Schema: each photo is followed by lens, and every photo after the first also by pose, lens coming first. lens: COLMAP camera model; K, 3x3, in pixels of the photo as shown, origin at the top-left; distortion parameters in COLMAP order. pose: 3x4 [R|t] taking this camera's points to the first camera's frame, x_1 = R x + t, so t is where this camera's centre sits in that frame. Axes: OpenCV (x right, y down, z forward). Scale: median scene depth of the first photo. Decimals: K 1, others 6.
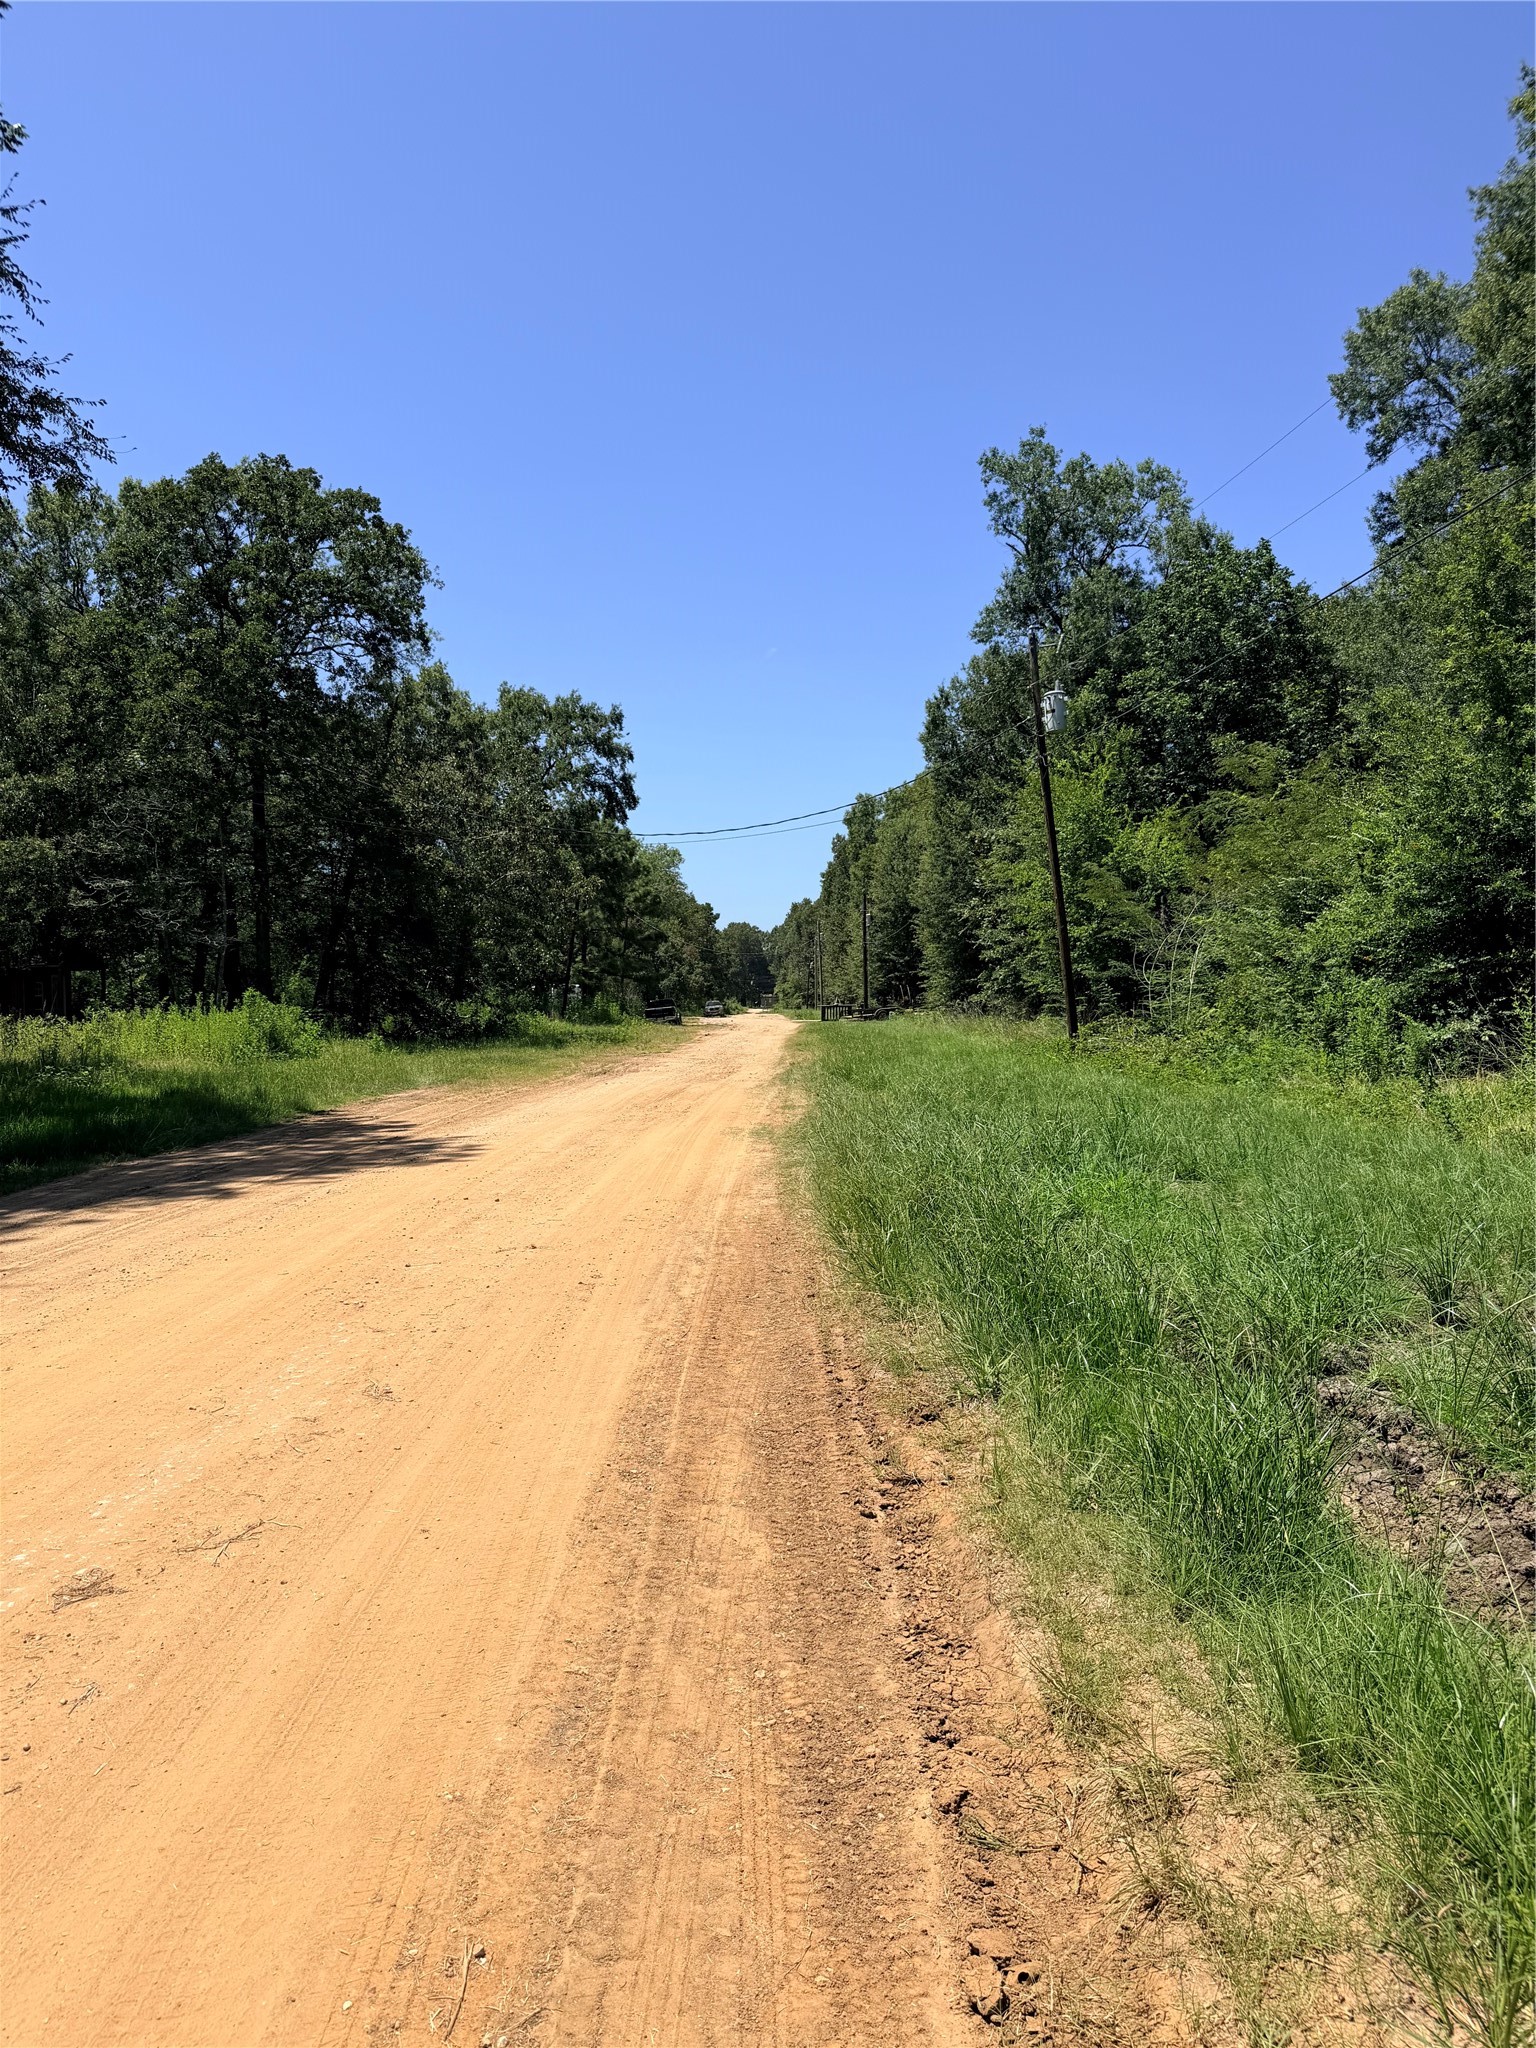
lens RADIAL K [[1428.6, 0, 763.7], [0, 1428.6, 1027.3], [0, 0, 1]] dist [0.002720, 0.000036]
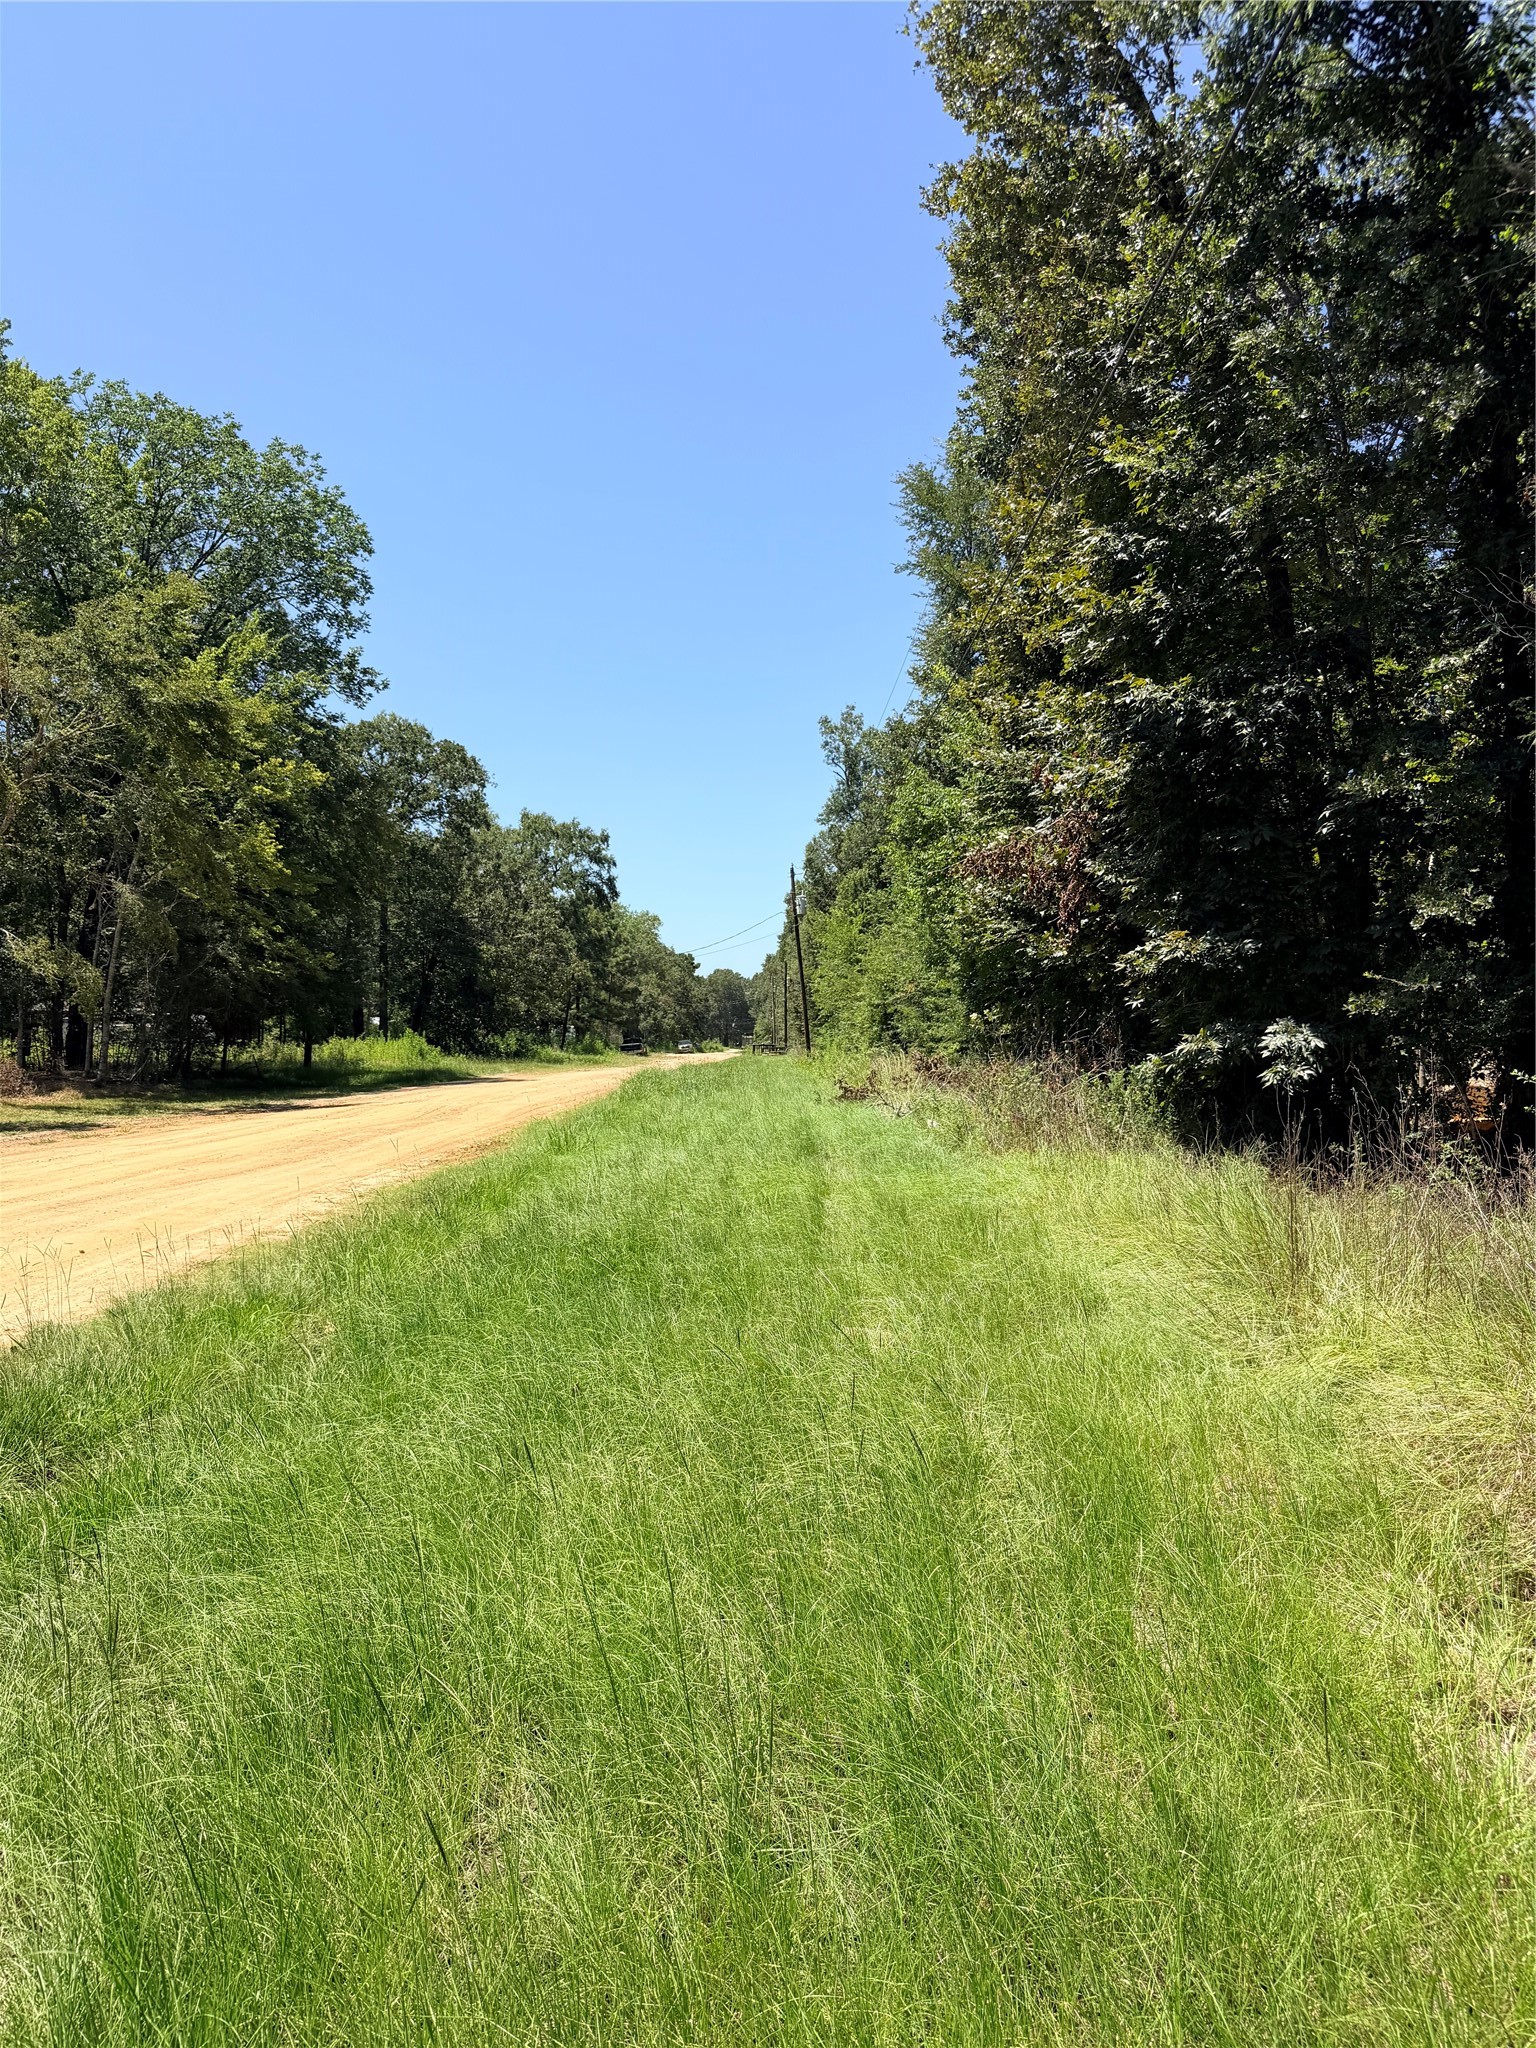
lens RADIAL K [[1428.6, 0, 774.8], [0, 1428.6, 1021.3], [0, 0, 1]] dist [0.002720, 0.000036]
pose [[0.999768, 0.017918, 0.011934, 0.050379], [-0.017507, 0.999278, -0.033711, 0.008778], [-0.012529, 0.033494, 0.999360, -0.397088]]
